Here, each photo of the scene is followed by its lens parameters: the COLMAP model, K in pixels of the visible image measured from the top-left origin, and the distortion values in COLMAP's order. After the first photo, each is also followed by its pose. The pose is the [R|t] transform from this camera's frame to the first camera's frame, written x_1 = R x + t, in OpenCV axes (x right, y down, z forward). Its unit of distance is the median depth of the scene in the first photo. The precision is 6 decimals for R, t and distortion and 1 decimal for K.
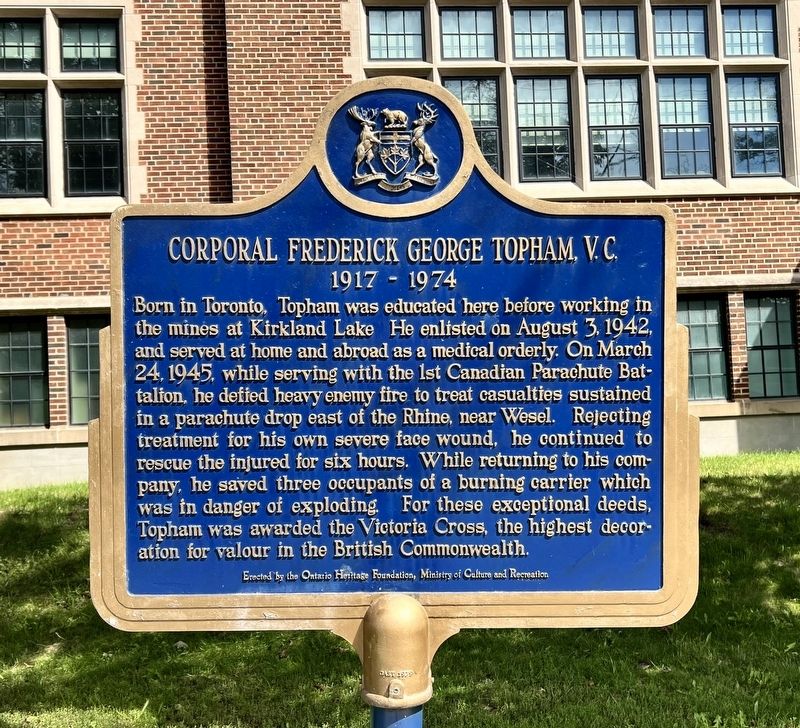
lens RADIAL K [[1097.2, 0, 400.1], [0, 1097.2, 364.0], [0, 0, 1]] dist [0.033401, 0.000000]
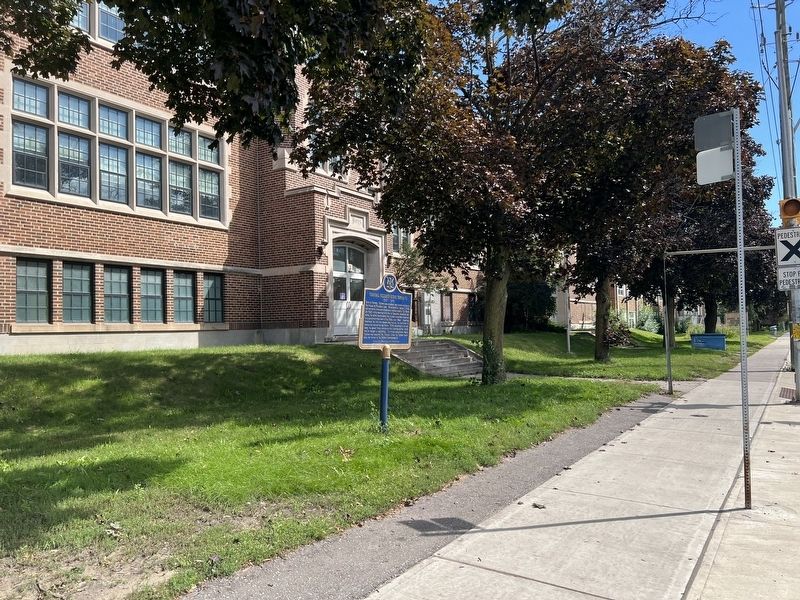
lens RADIAL K [[602.3, 0, 399.6], [0, 602.3, 301.7], [0, 0, 1]] dist [-0.000121, 0.001291]
pose [[0.638014, 0.067707, 0.767042, -0.329414], [-0.060897, 0.997443, -0.037392, 0.011759], [-0.767613, -0.022854, 0.640506, -0.036109]]
